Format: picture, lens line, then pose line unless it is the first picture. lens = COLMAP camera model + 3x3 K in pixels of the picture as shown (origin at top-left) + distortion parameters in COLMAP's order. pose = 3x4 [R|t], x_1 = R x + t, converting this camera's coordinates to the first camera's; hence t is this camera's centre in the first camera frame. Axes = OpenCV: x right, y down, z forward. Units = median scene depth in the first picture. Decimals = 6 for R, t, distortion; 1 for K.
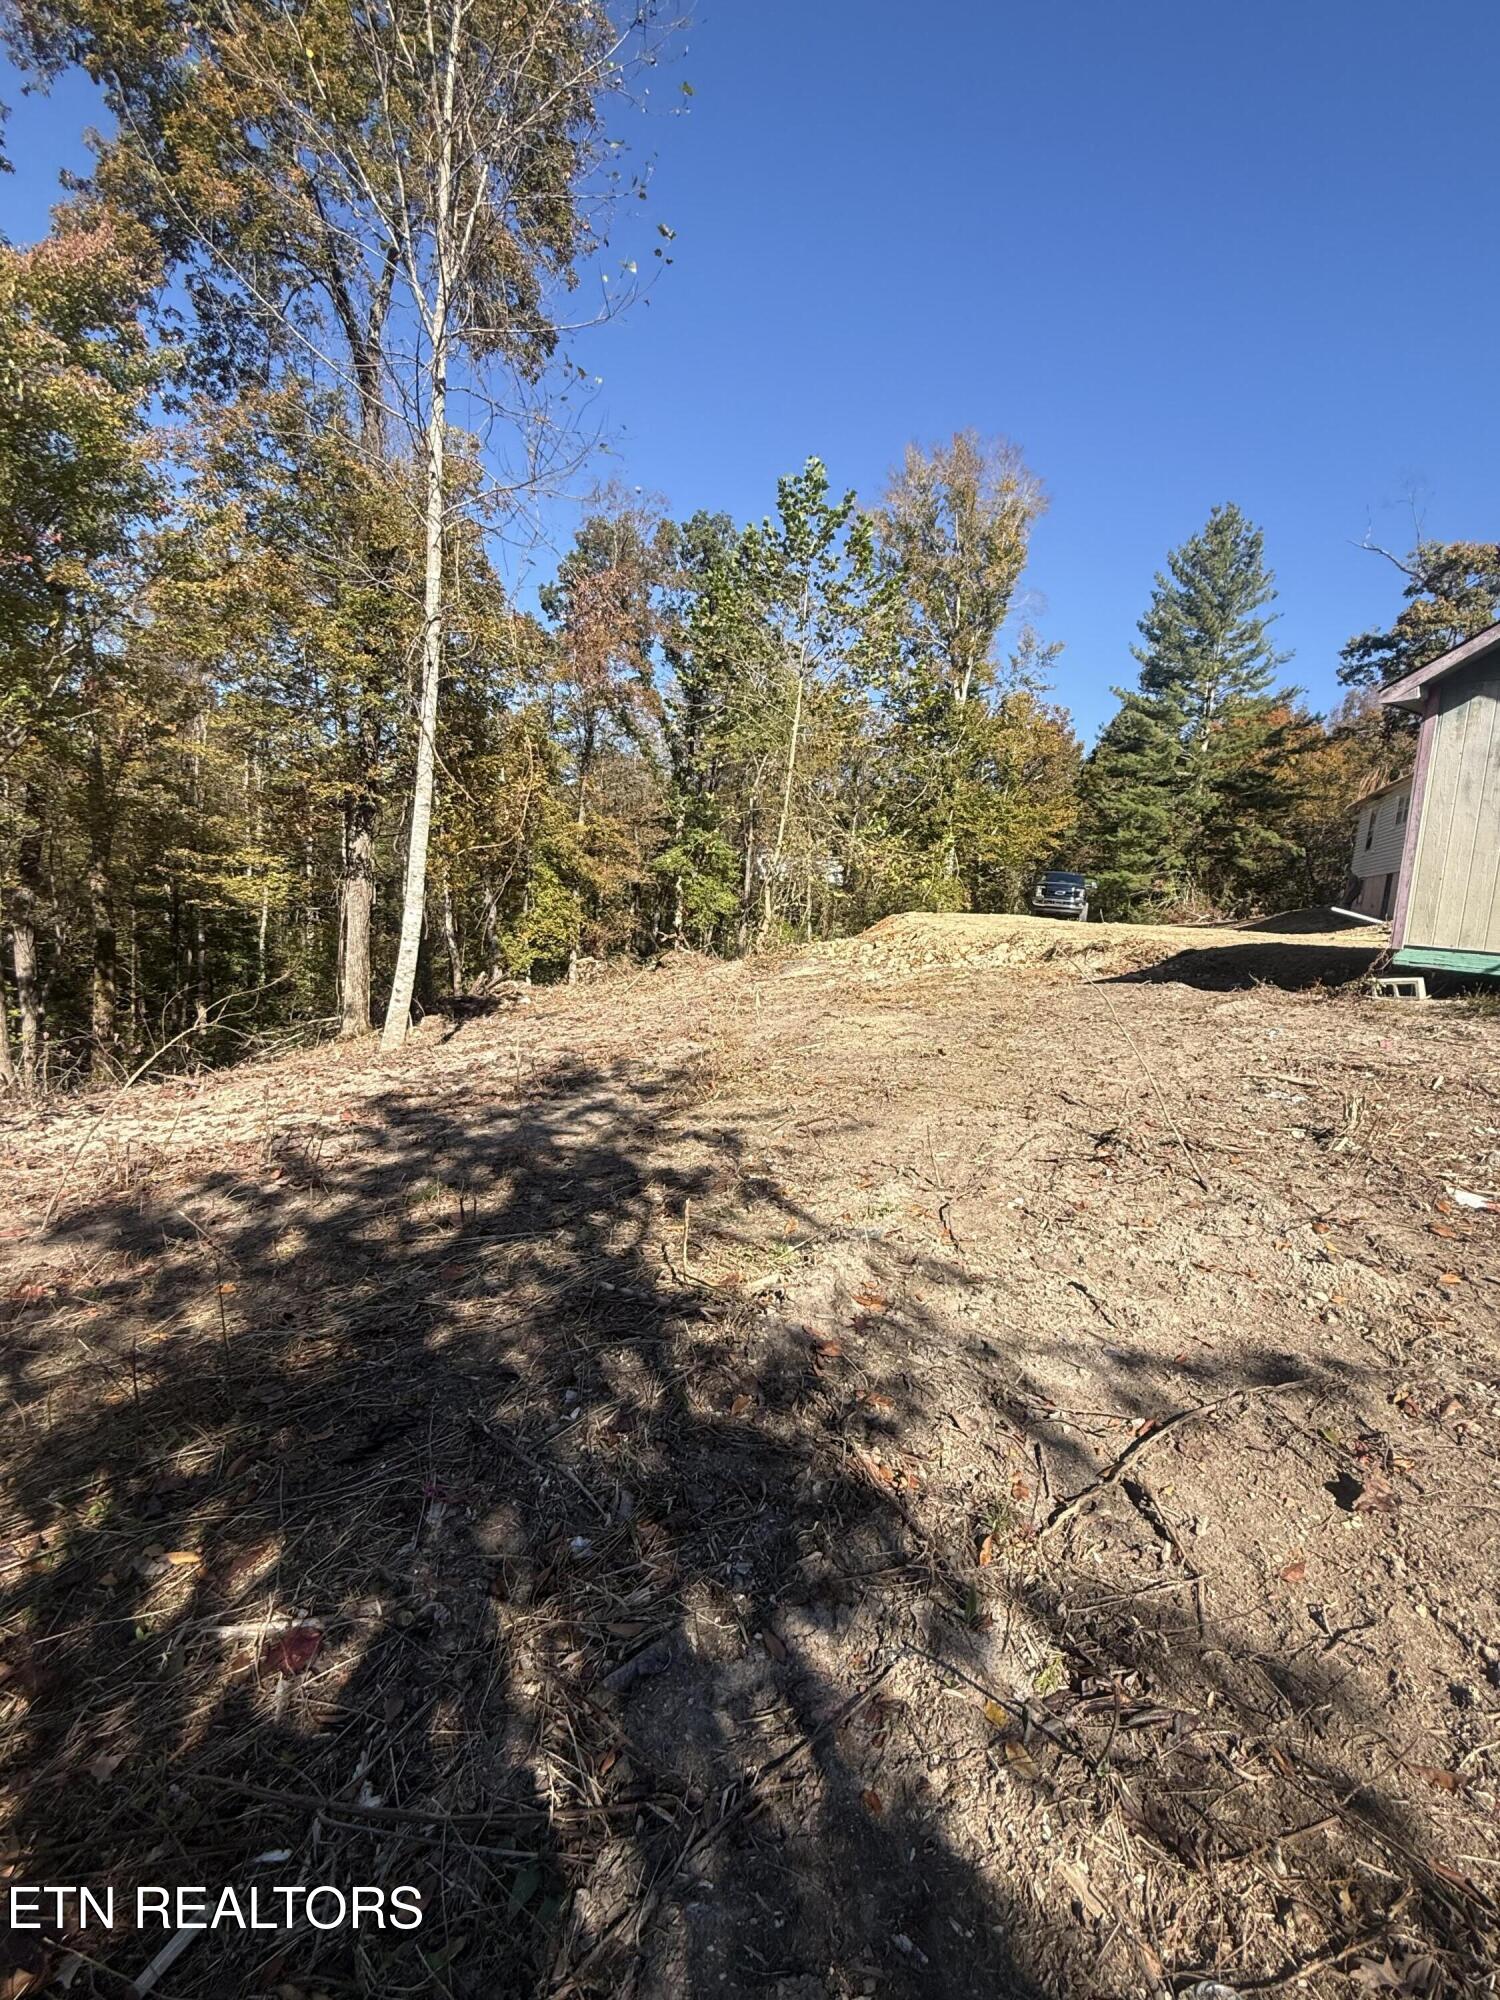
lens RADIAL K [[913.8, 0, 738.7], [0, 913.8, 998.4], [0, 0, 1]] dist [0.001188, -0.000736]
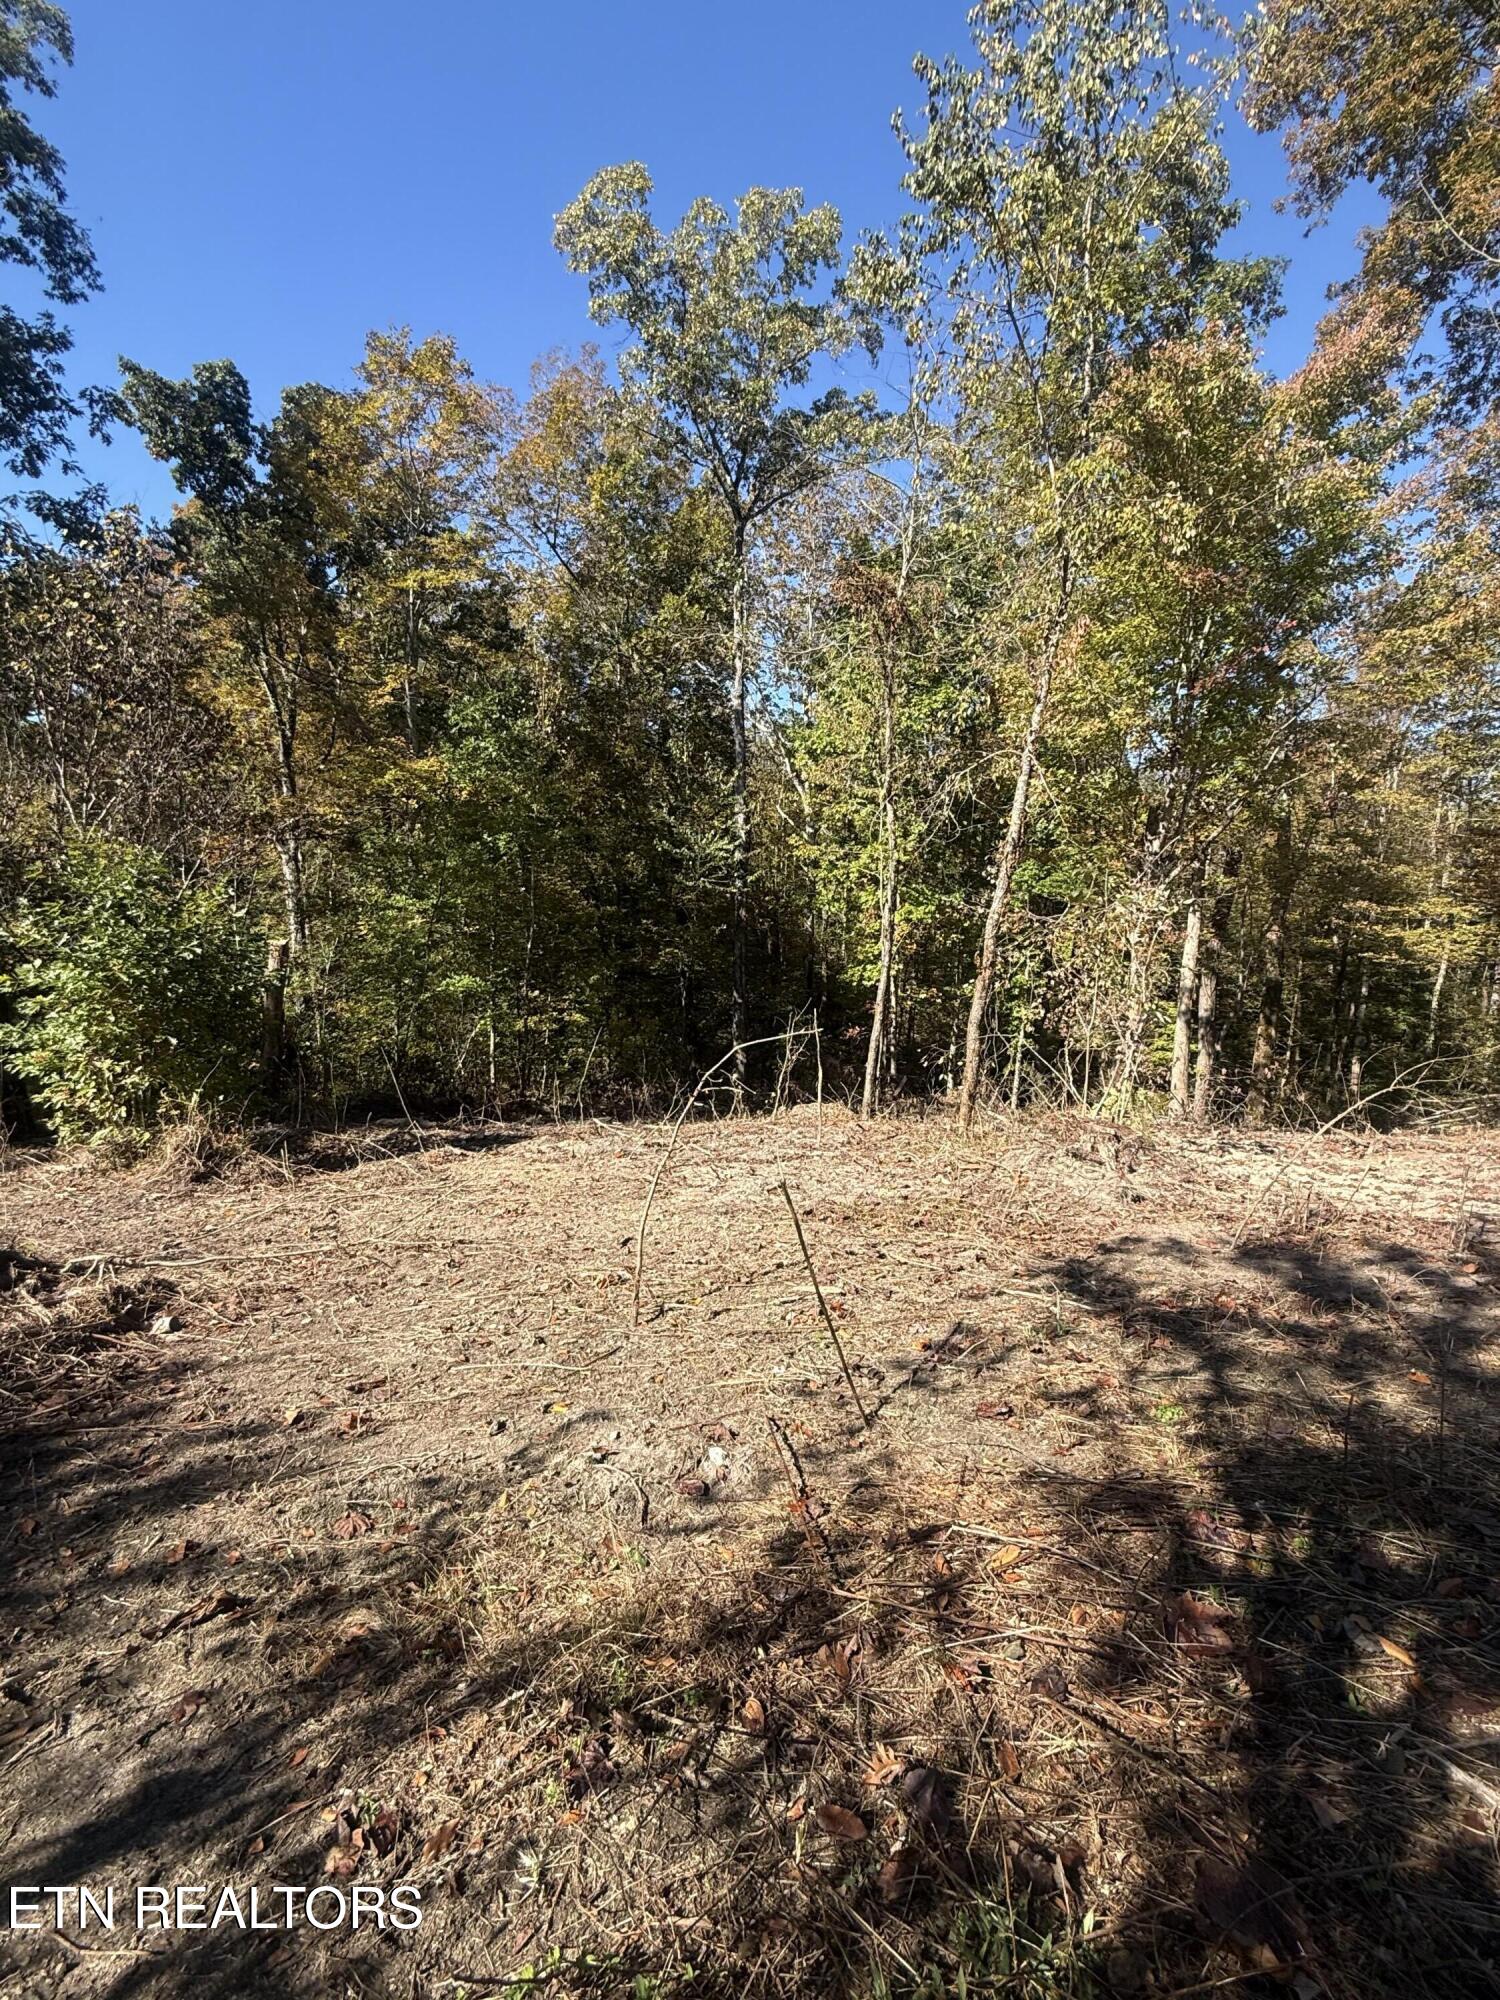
lens RADIAL K [[913.8, 0, 759.4], [0, 913.8, 998.7], [0, 0, 1]] dist [0.001188, -0.000736]
pose [[0.441317, 0.066300, -0.894899, -0.007843], [-0.115902, 0.993125, 0.016421, -0.000188], [0.889835, 0.096474, 0.445967, -0.006563]]
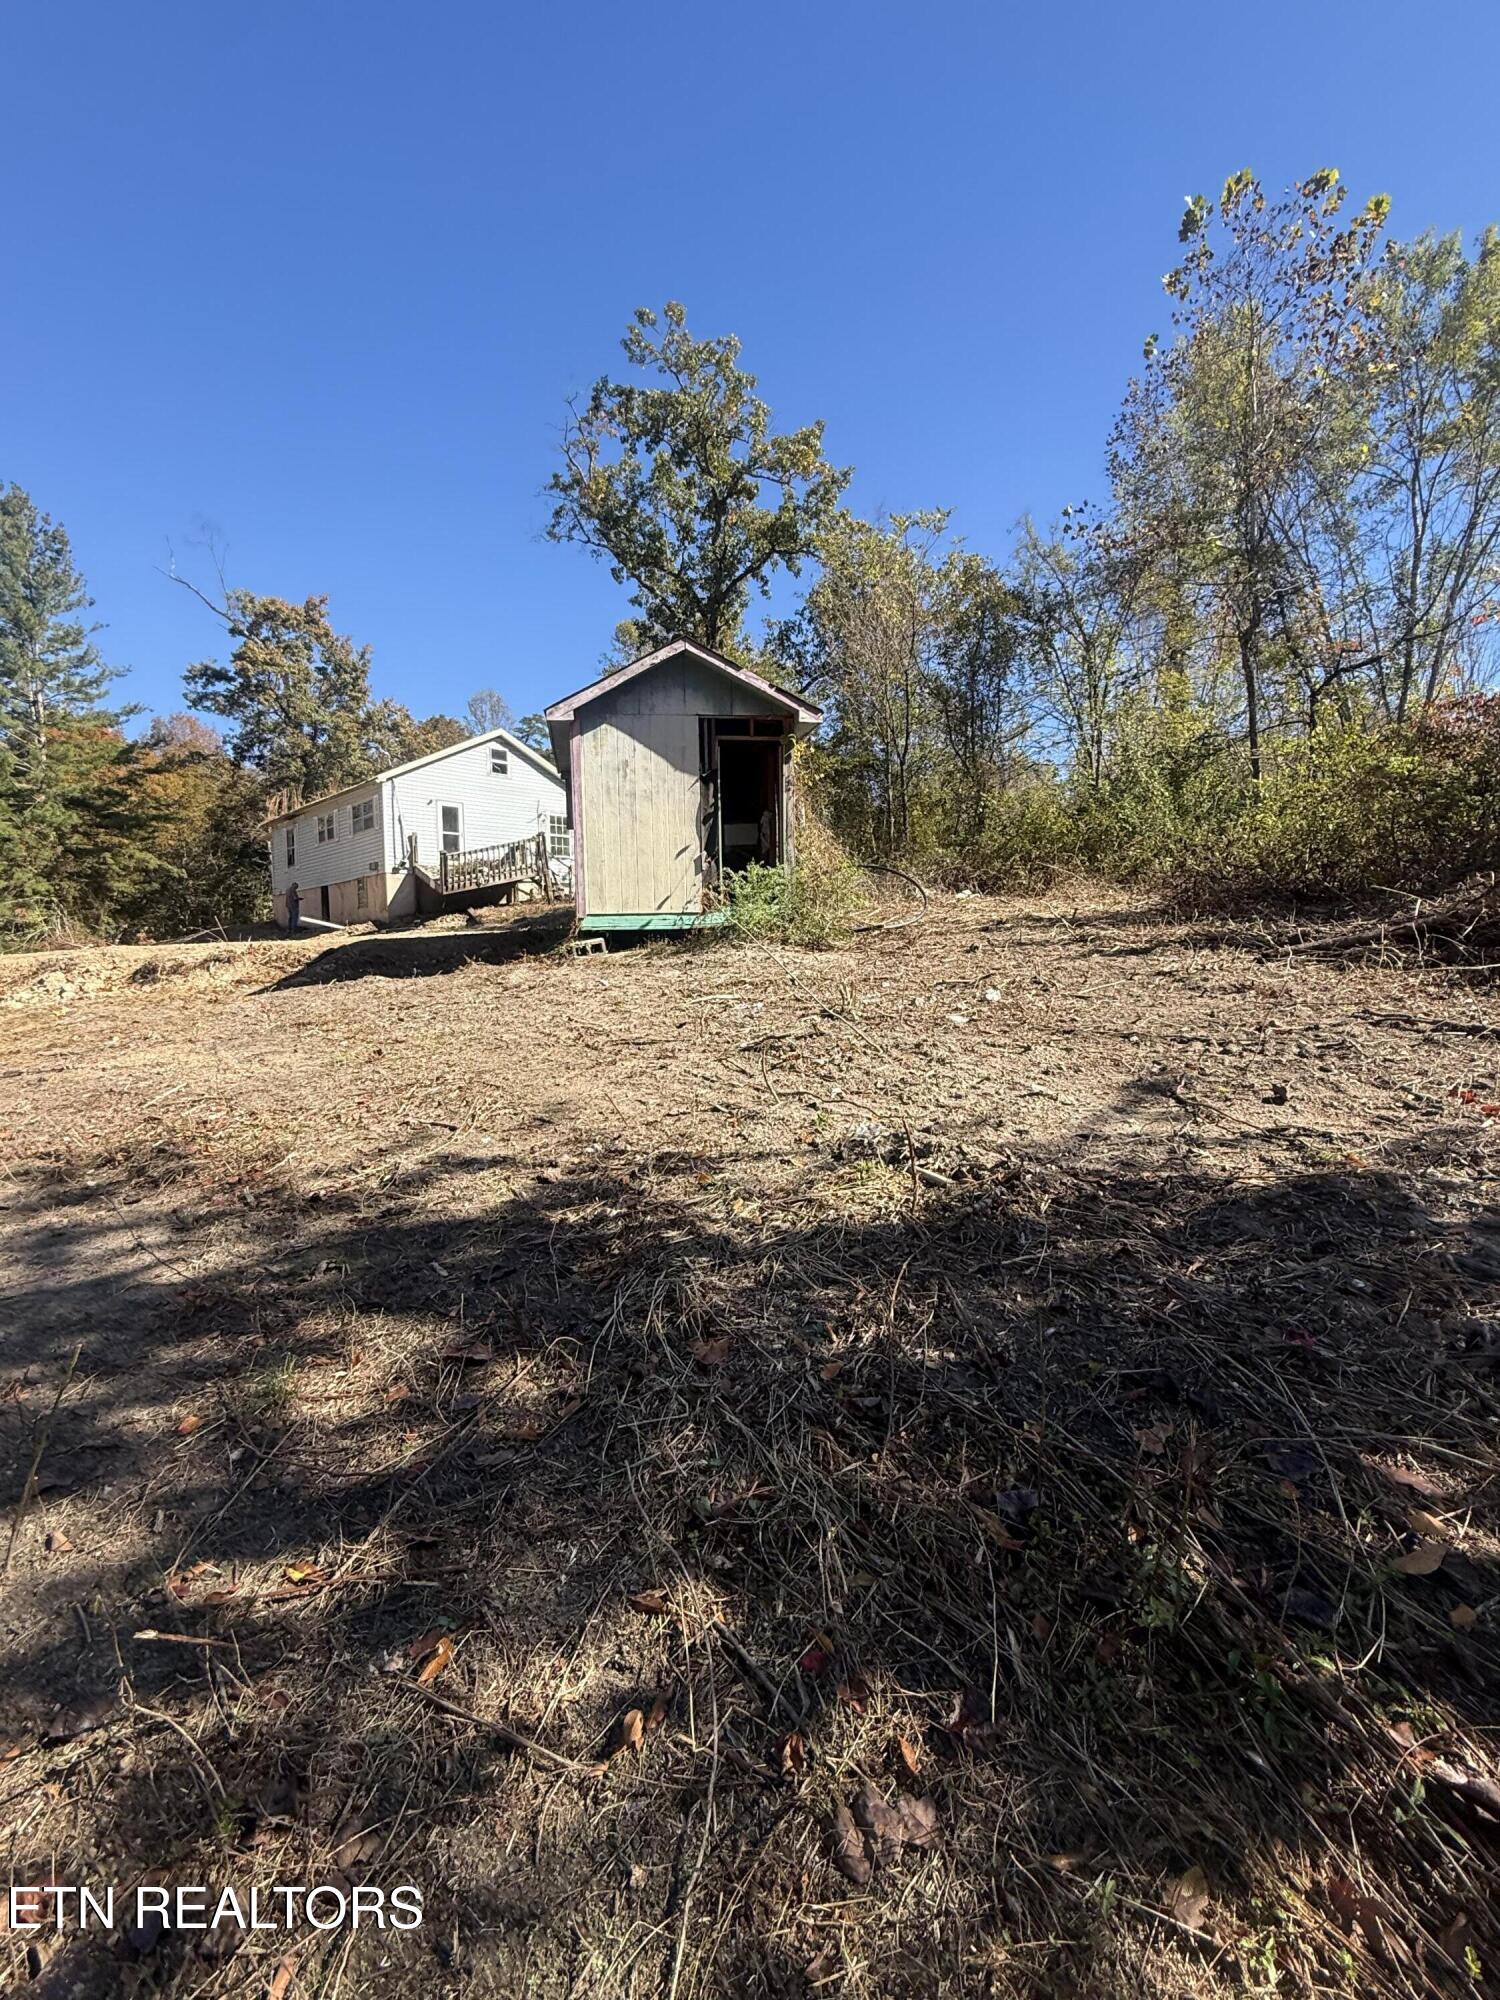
lens RADIAL K [[913.8, 0, 761.2], [0, 913.8, 1003.6], [0, 0, 1]] dist [0.001188, -0.000736]
pose [[0.392210, -0.139497, 0.909237, -0.126015], [0.162724, 0.983368, 0.080678, 0.000567], [-0.905369, 0.116312, 0.408386, 0.096830]]
